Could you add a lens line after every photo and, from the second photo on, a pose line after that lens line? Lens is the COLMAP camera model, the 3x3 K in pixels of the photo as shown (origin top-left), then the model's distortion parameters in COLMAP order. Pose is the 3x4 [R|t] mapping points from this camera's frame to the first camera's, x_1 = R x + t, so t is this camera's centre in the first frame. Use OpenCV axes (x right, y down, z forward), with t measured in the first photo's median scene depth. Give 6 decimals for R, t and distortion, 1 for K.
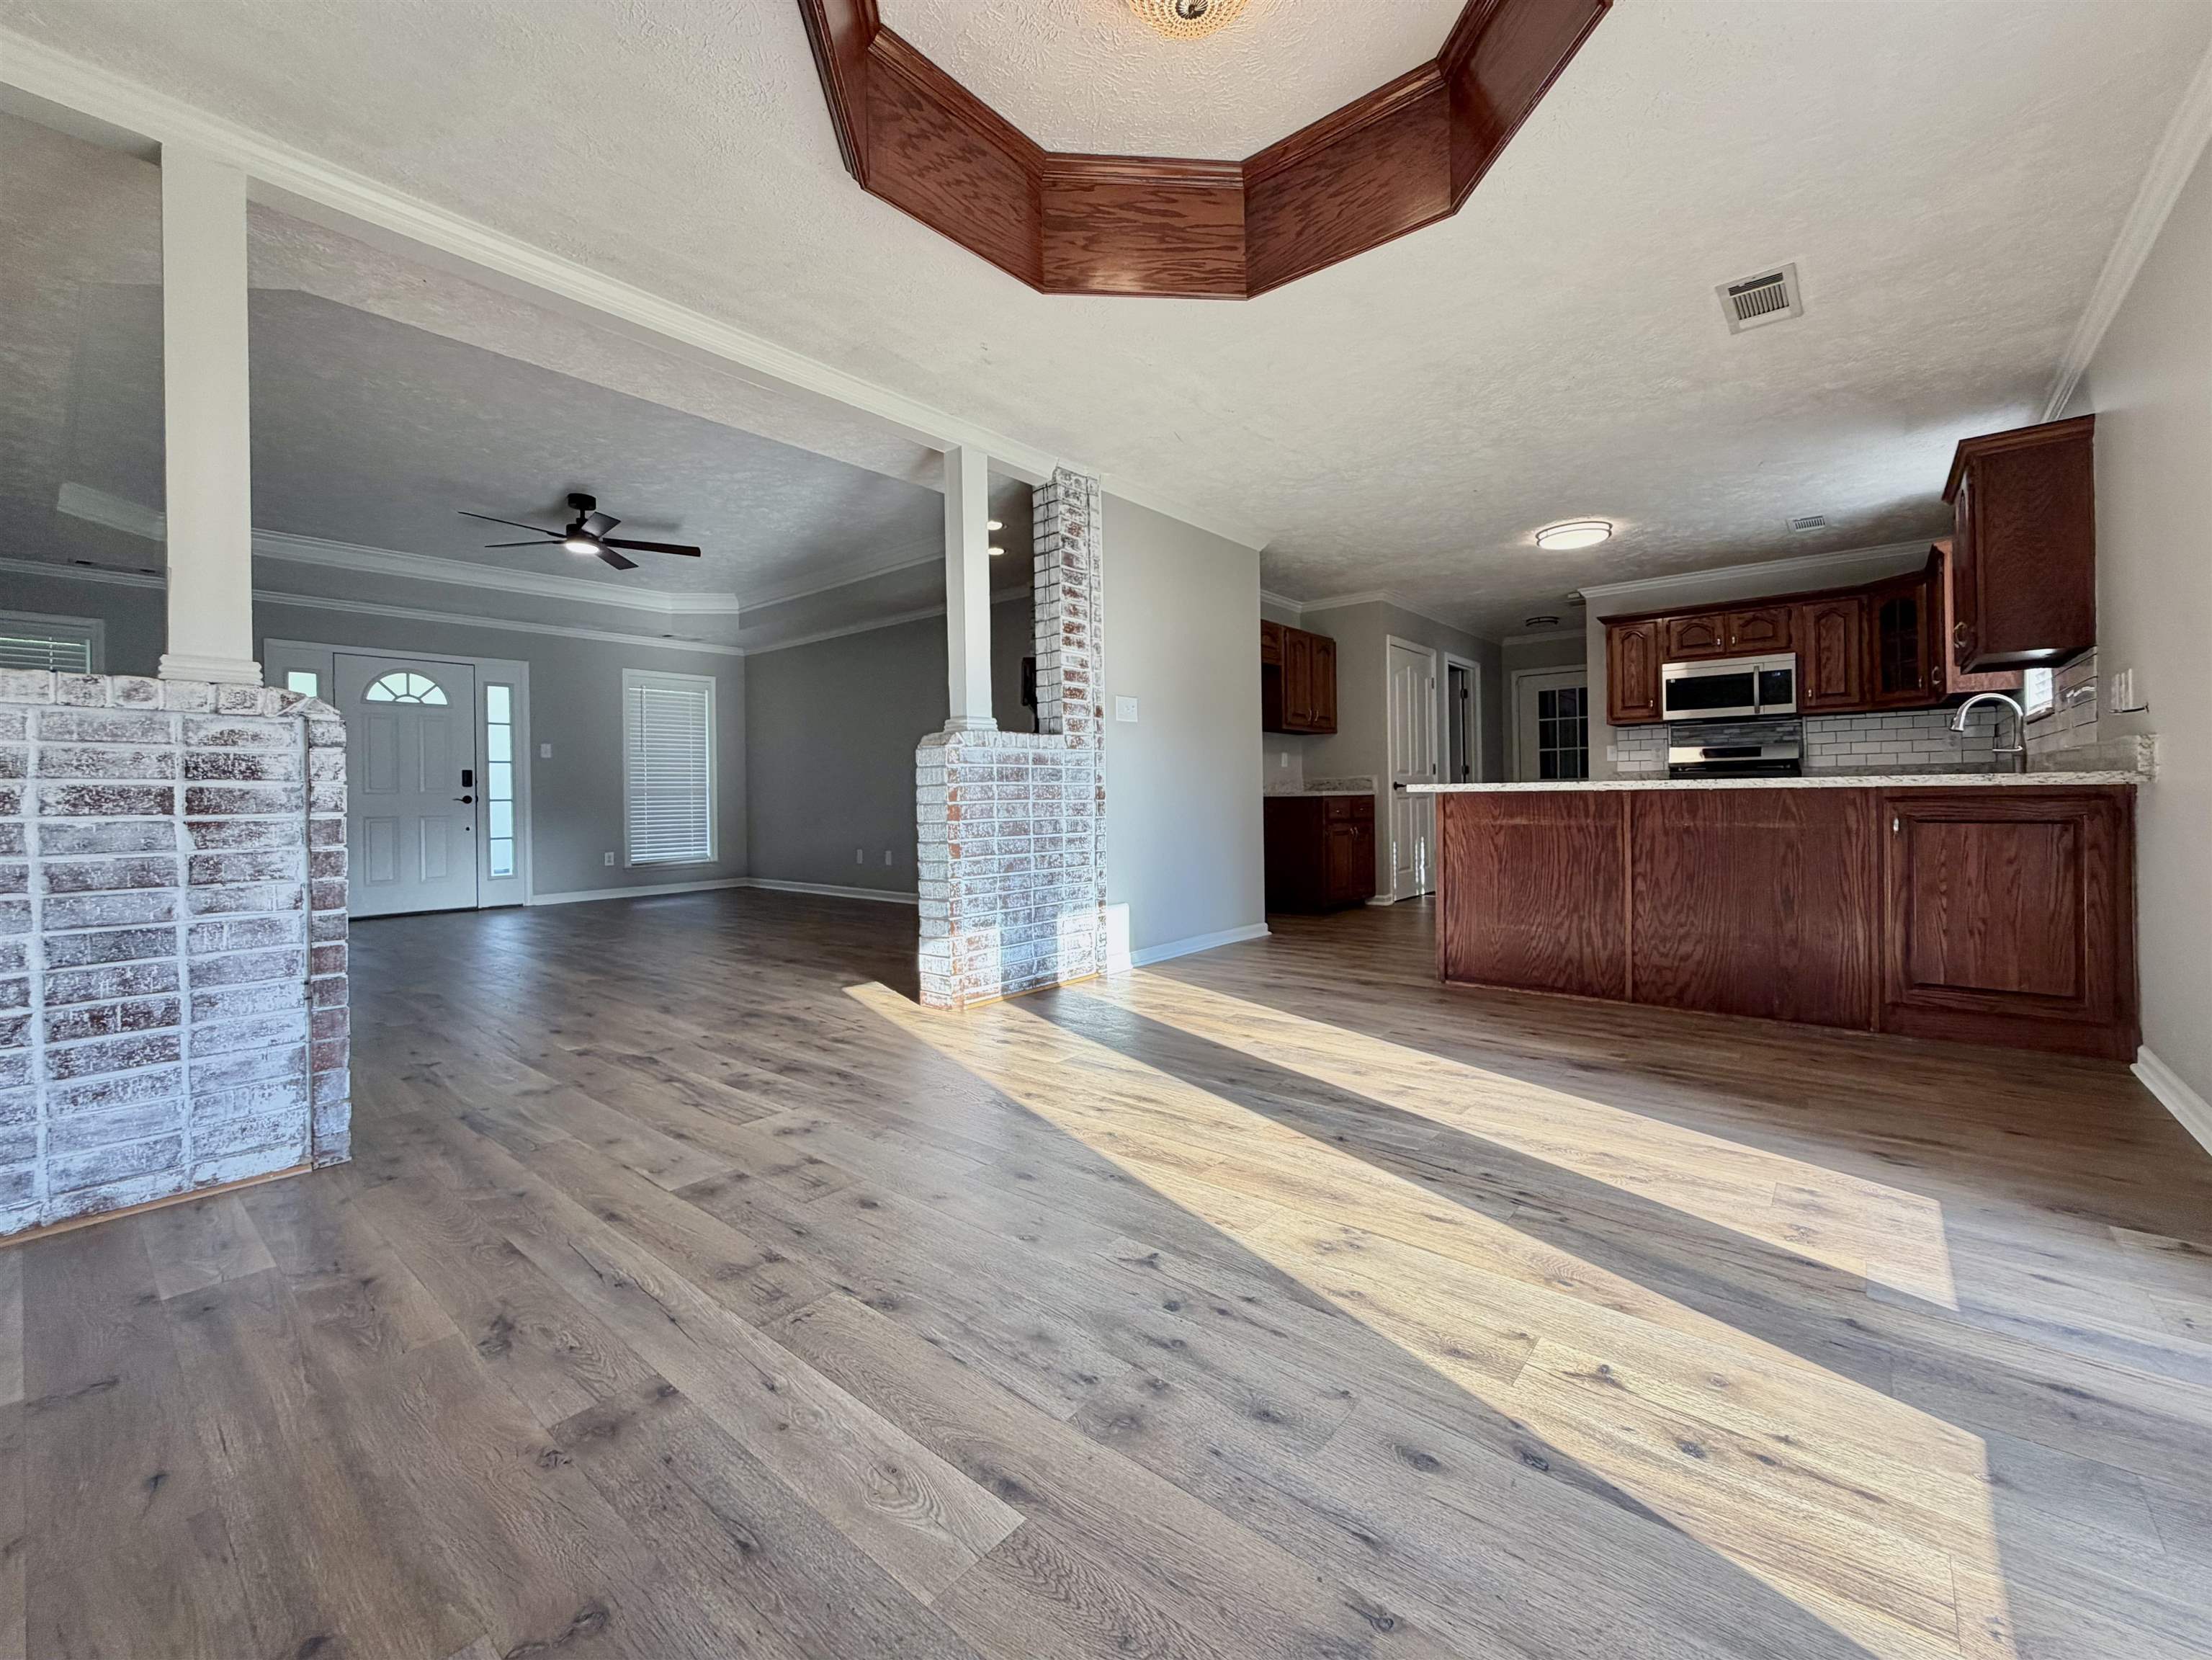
lens RADIAL K [[896.2, 0, 1075.3], [0, 896.2, 794.9], [0, 0, 1]] dist [0.000331, -0.000196]
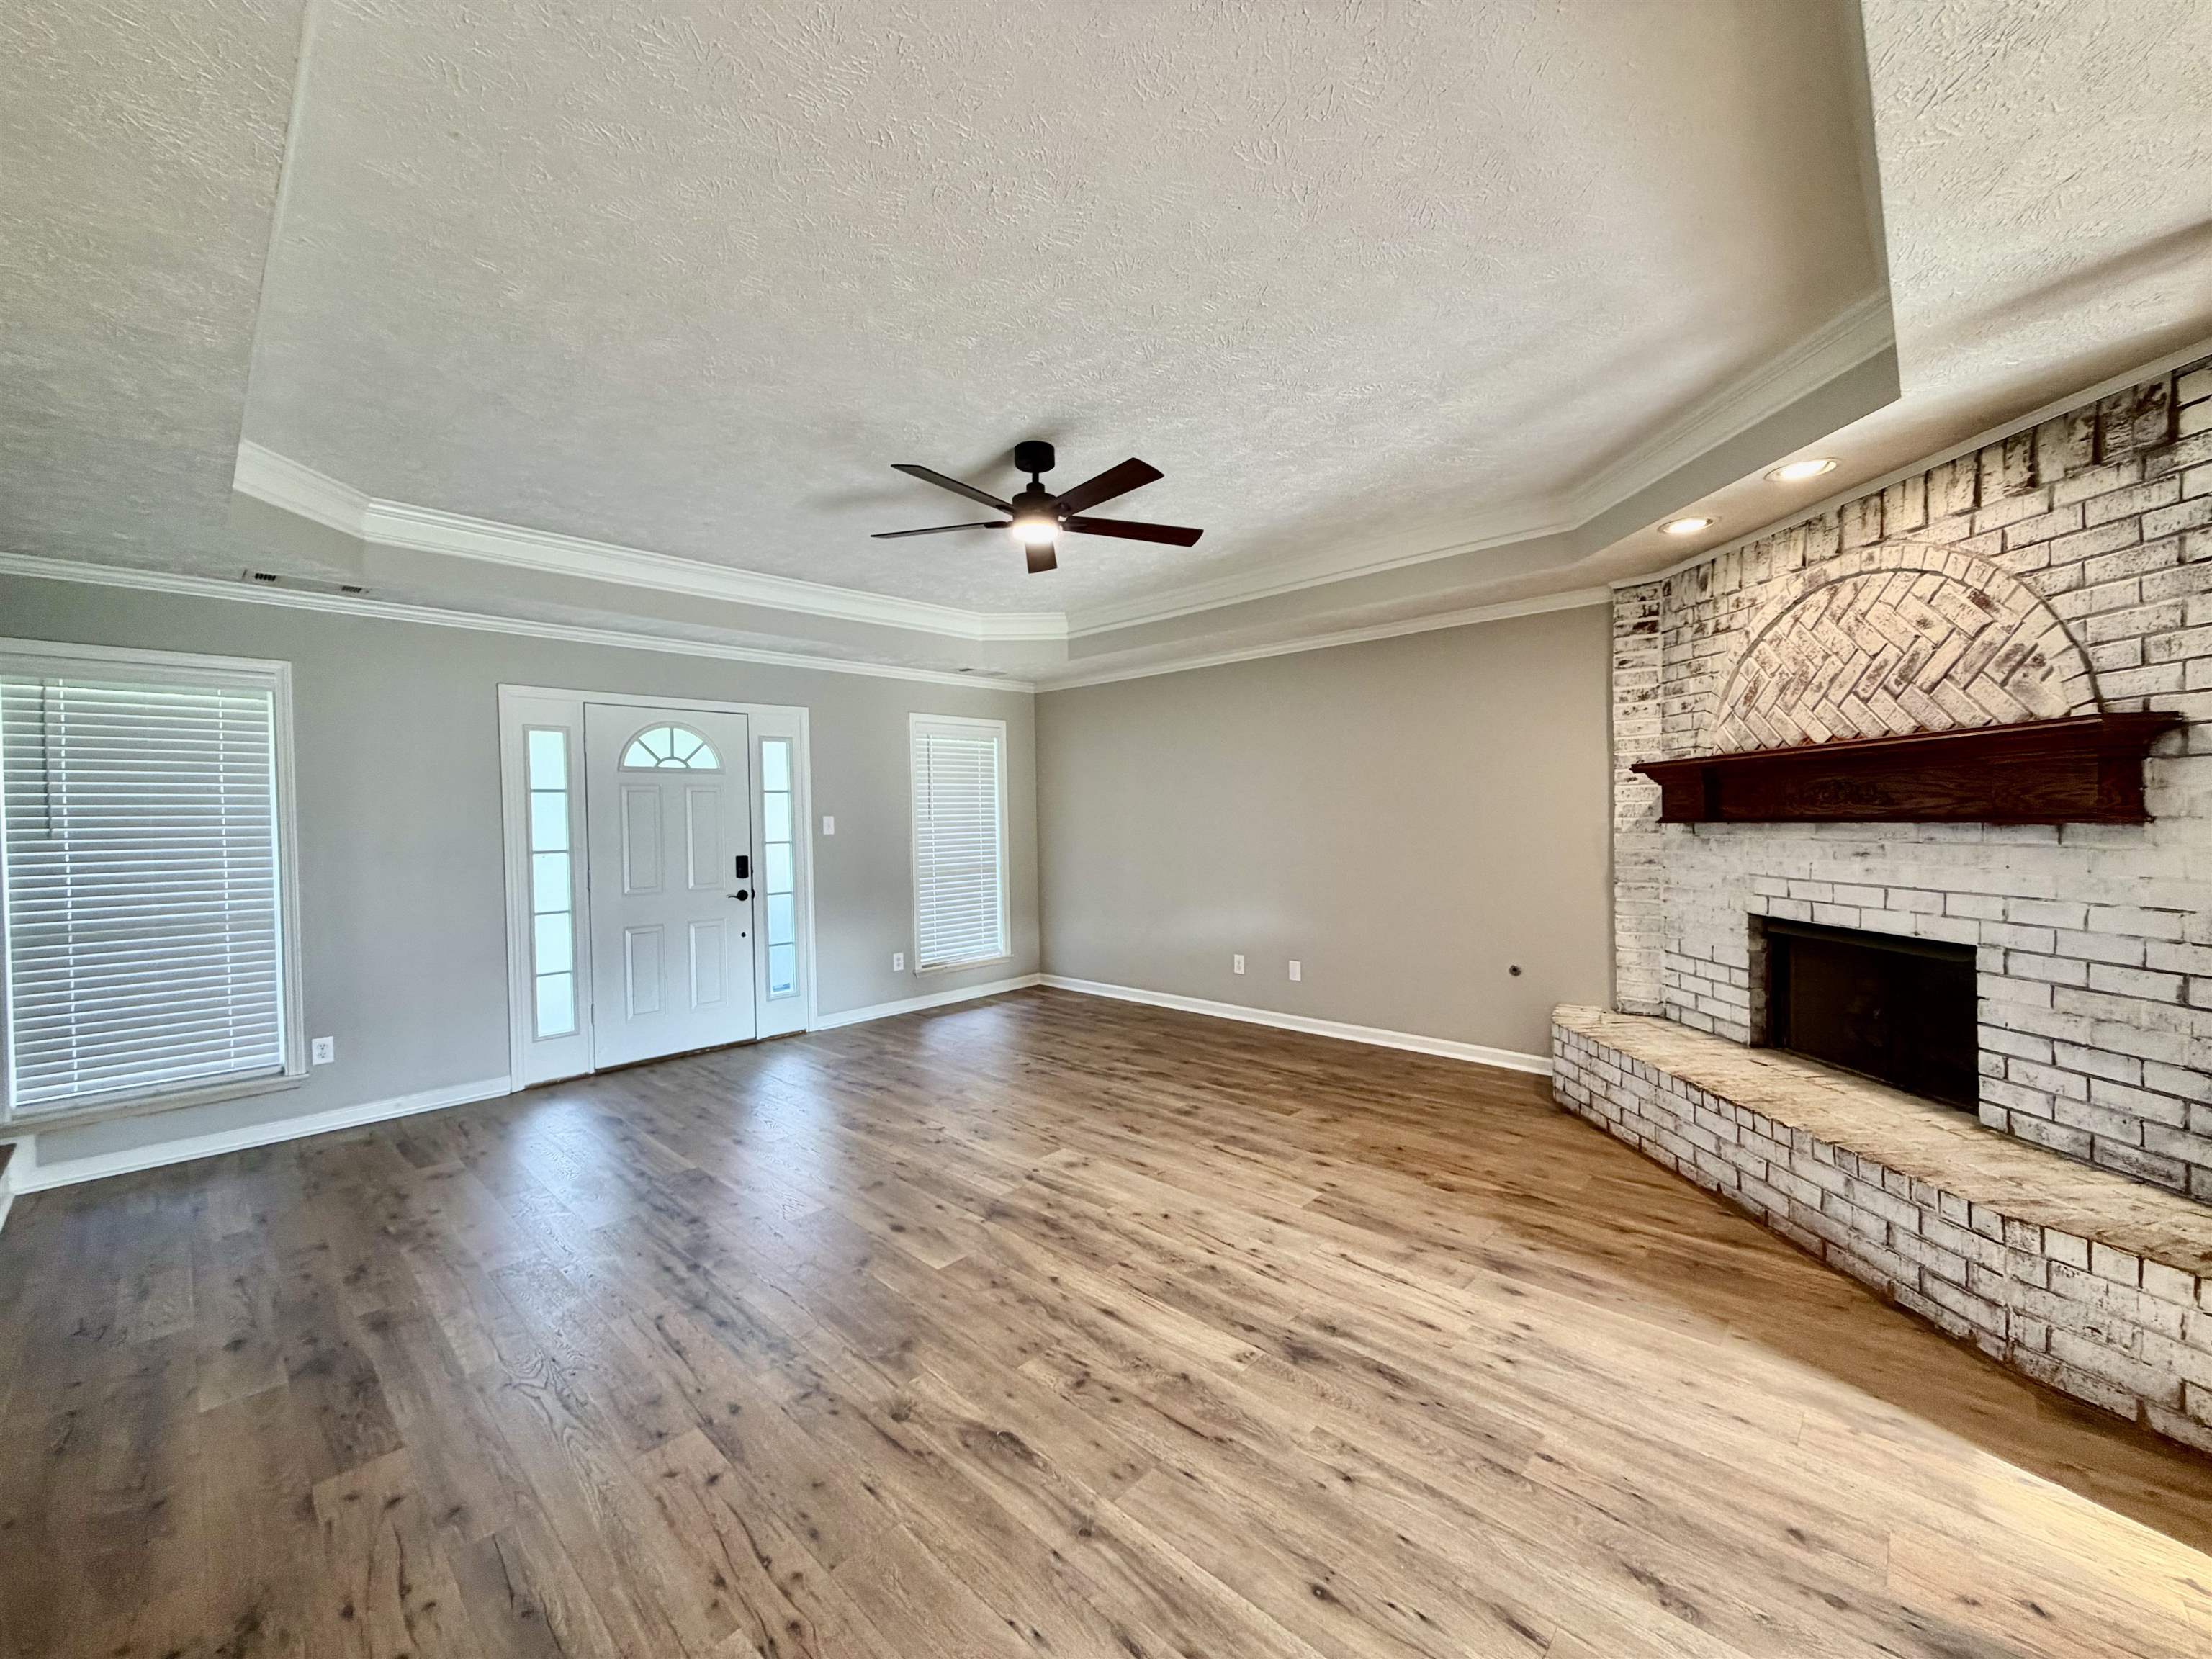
lens RADIAL K [[896.1, 0, 1109.3], [0, 896.1, 827.4], [0, 0, 1]] dist [0.000331, -0.000196]
pose [[0.998293, -0.006890, -0.057999, -0.325054], [0.007450, 0.999928, 0.009438, -0.054871], [0.057929, -0.009854, 0.998272, 0.270195]]
